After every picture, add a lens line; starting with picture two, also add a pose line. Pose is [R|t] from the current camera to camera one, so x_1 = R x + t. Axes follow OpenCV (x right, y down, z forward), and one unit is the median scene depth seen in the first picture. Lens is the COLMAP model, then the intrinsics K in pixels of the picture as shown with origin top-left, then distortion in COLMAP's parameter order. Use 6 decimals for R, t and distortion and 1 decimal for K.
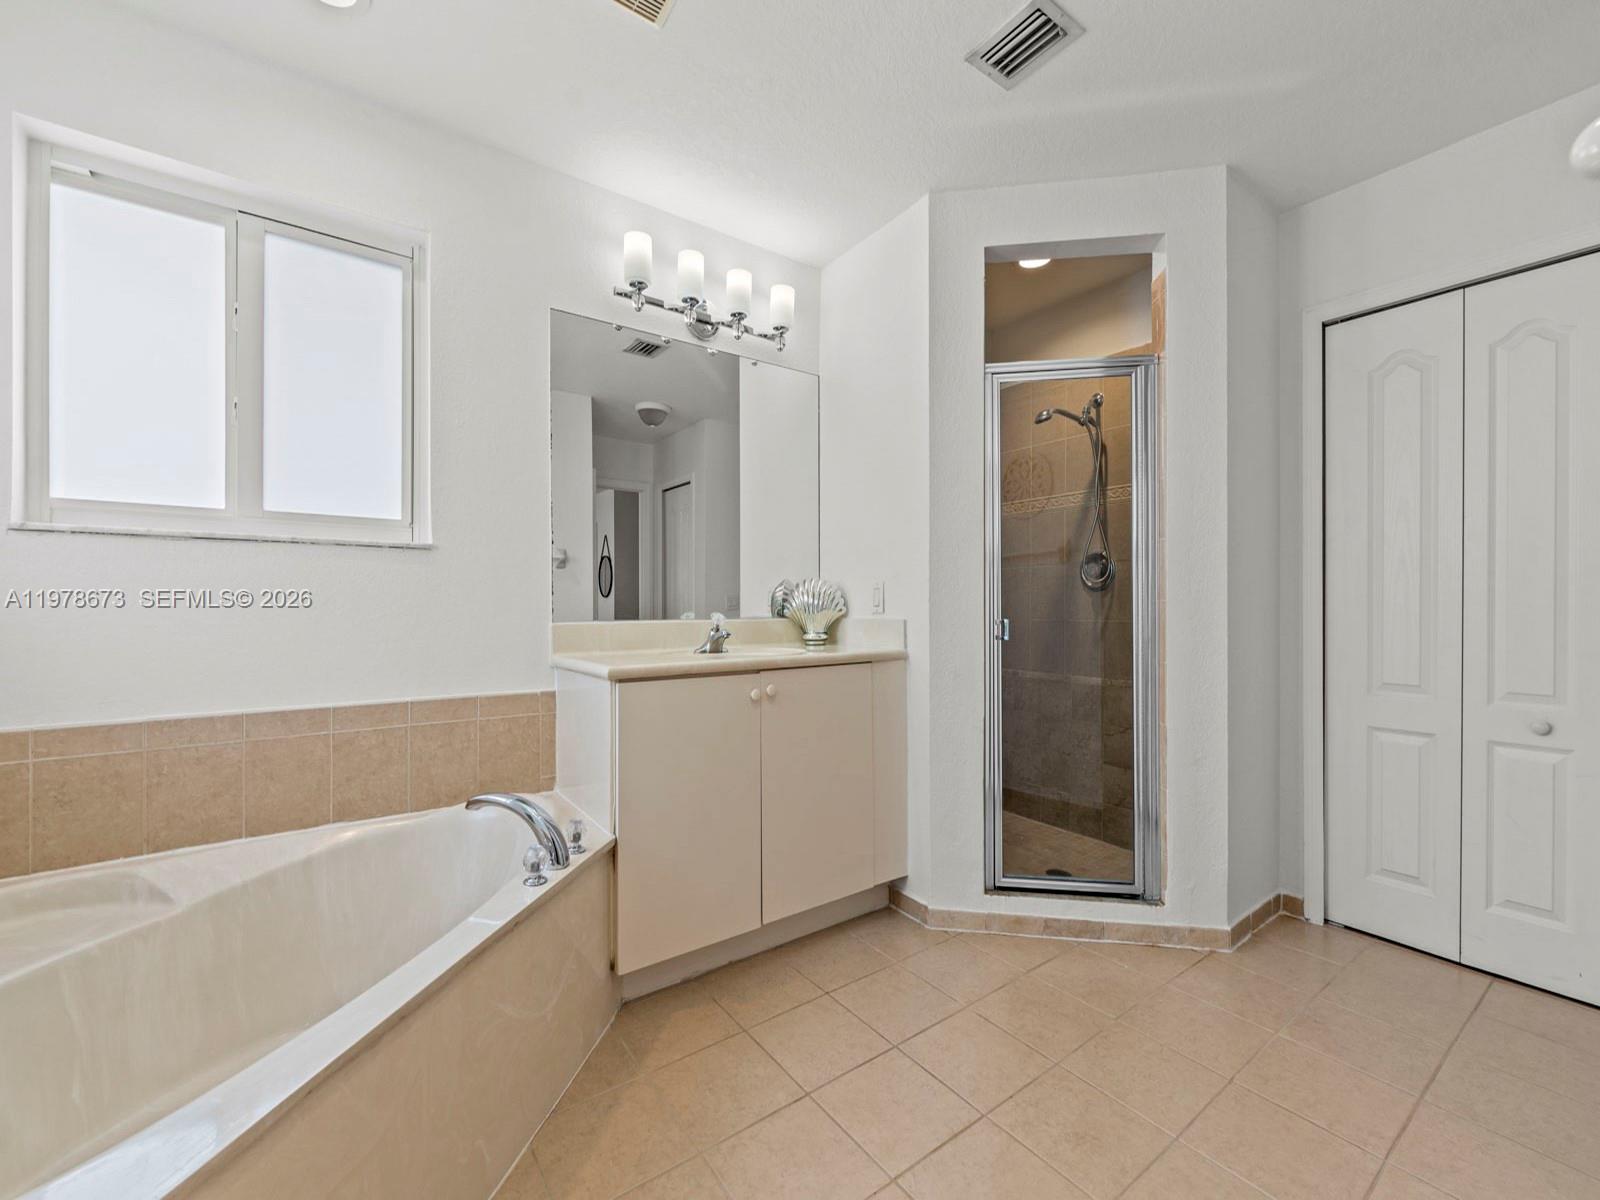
lens RADIAL K [[654.3, 0, 799.4], [0, 654.3, 603.9], [0, 0, 1]] dist [-0.003074, 0.000259]
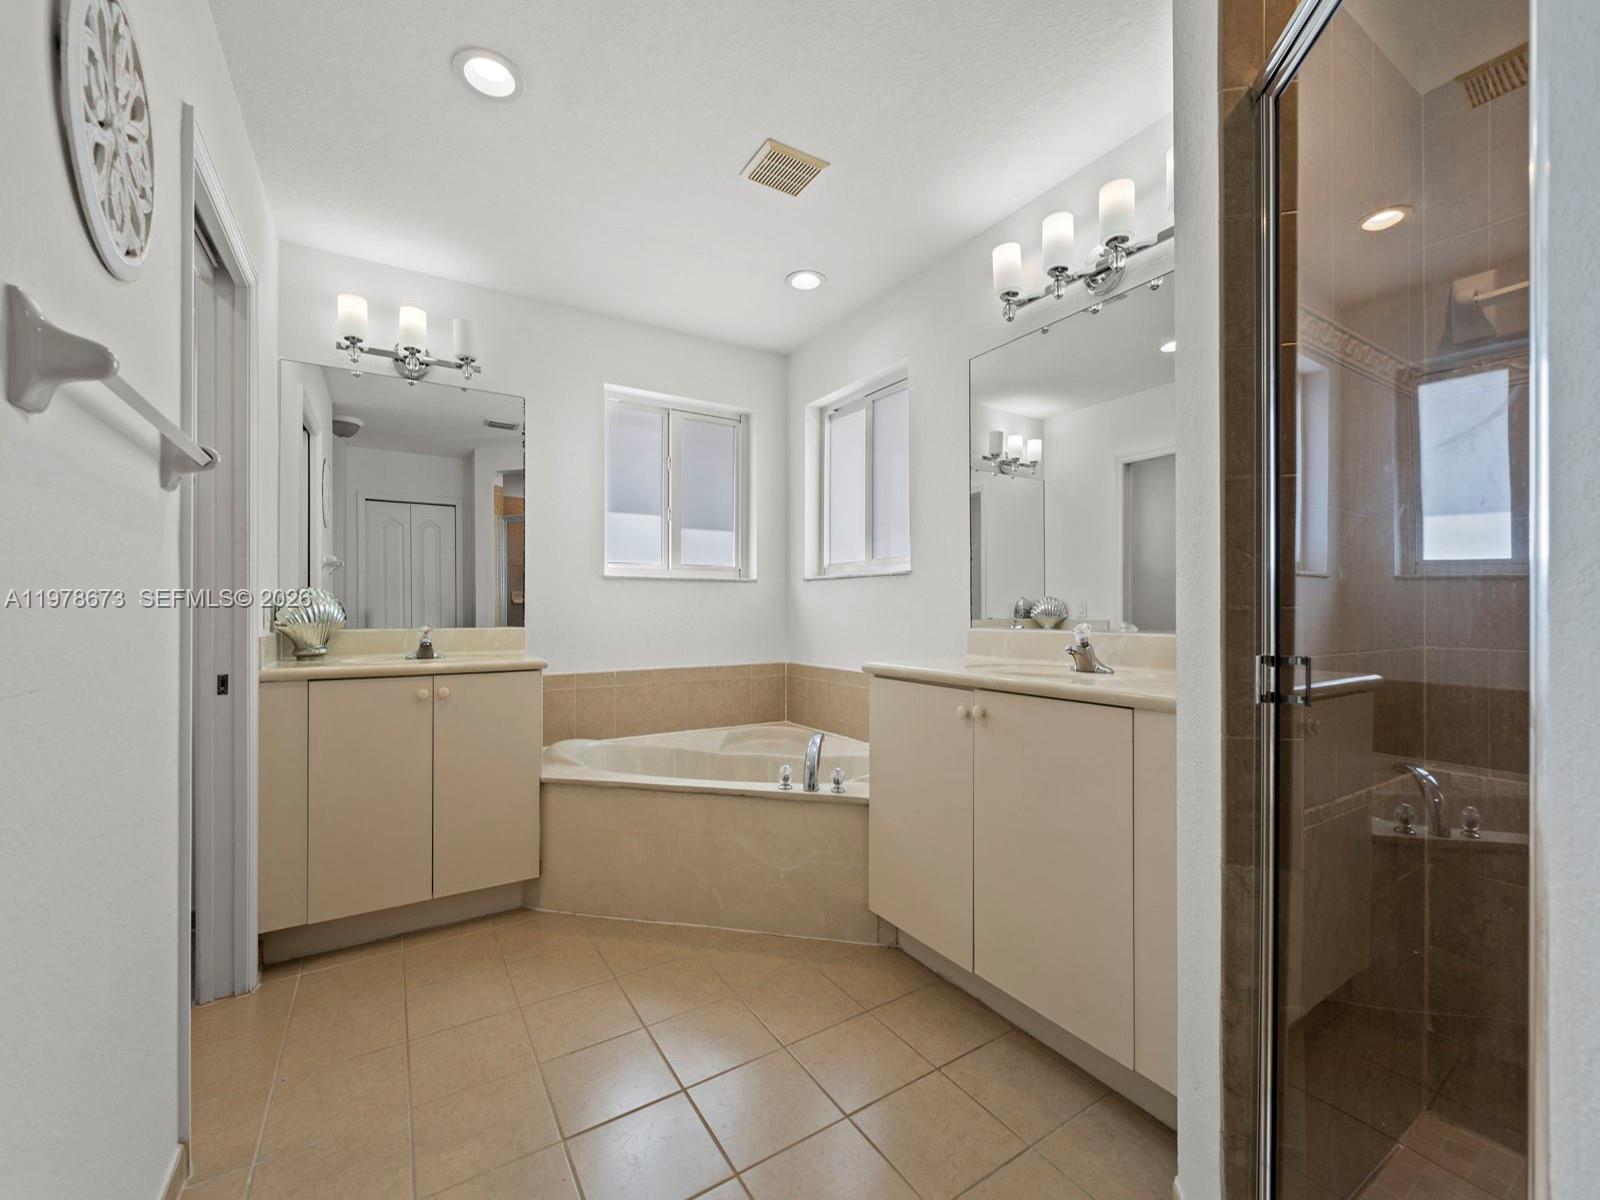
lens RADIAL K [[654.3, 0, 798.4], [0, 654.3, 604.4], [0, 0, 1]] dist [-0.003074, 0.000259]
pose [[-0.056319, -0.008626, -0.998376, 0.858911], [-0.006044, 0.999947, -0.008299, -0.003799], [0.998395, 0.005567, -0.056368, 0.811217]]
